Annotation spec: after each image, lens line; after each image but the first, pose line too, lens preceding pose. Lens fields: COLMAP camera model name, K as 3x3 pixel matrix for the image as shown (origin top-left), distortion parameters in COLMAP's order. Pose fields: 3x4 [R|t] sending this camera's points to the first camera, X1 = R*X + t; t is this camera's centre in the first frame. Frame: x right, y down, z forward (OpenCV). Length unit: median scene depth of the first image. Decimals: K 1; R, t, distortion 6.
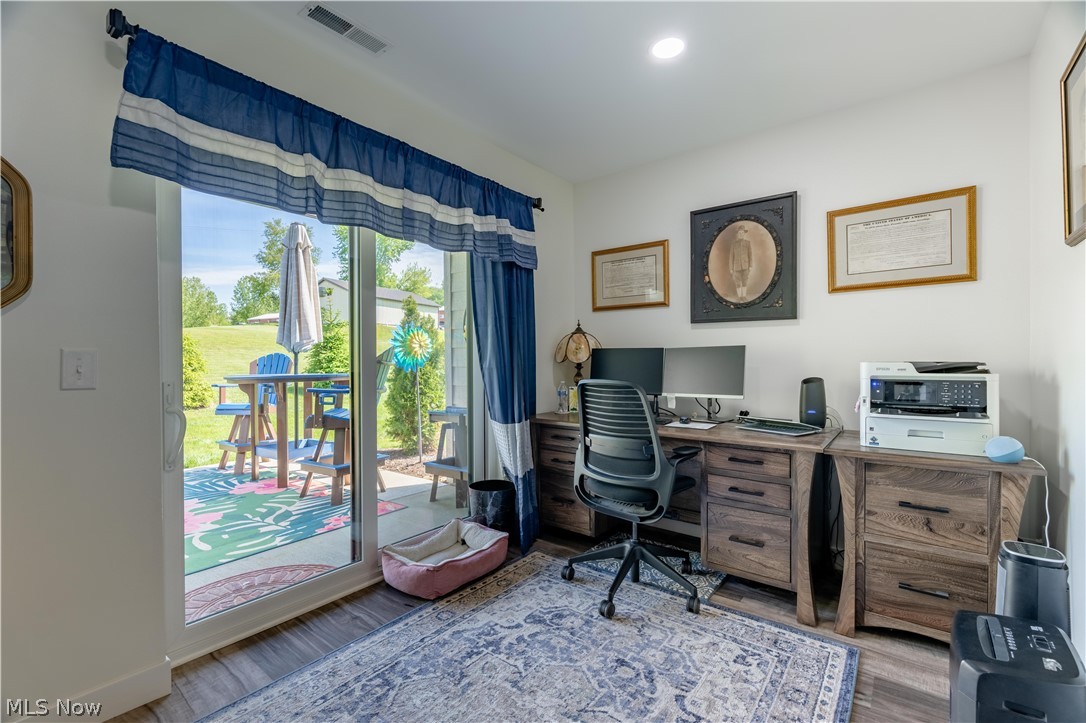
lens RADIAL K [[471.9, 0, 547.5], [0, 471.9, 363.4], [0, 0, 1]] dist [-0.005789, 0.000559]
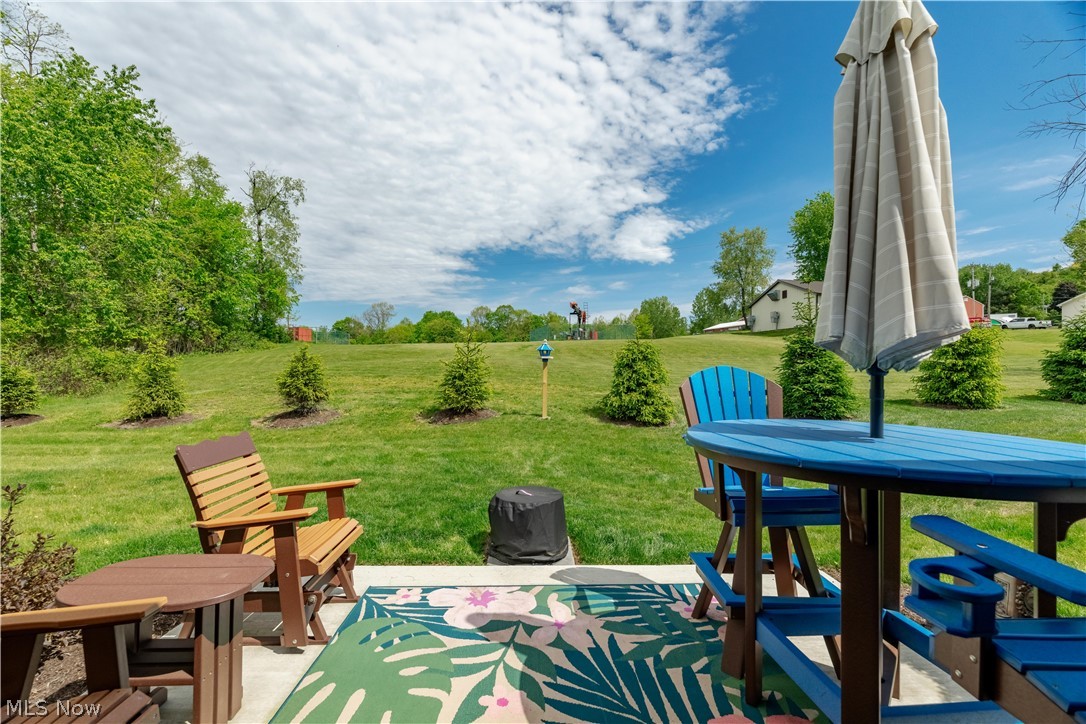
lens RADIAL K [[471.9, 0, 549.6], [0, 471.9, 363.9], [0, 0, 1]] dist [-0.005789, 0.000559]
pose [[0.637493, 0.006968, -0.770424, -0.156101], [-0.019673, 0.999780, -0.007235, -0.006479], [0.770205, 0.019769, 0.637490, 0.223453]]
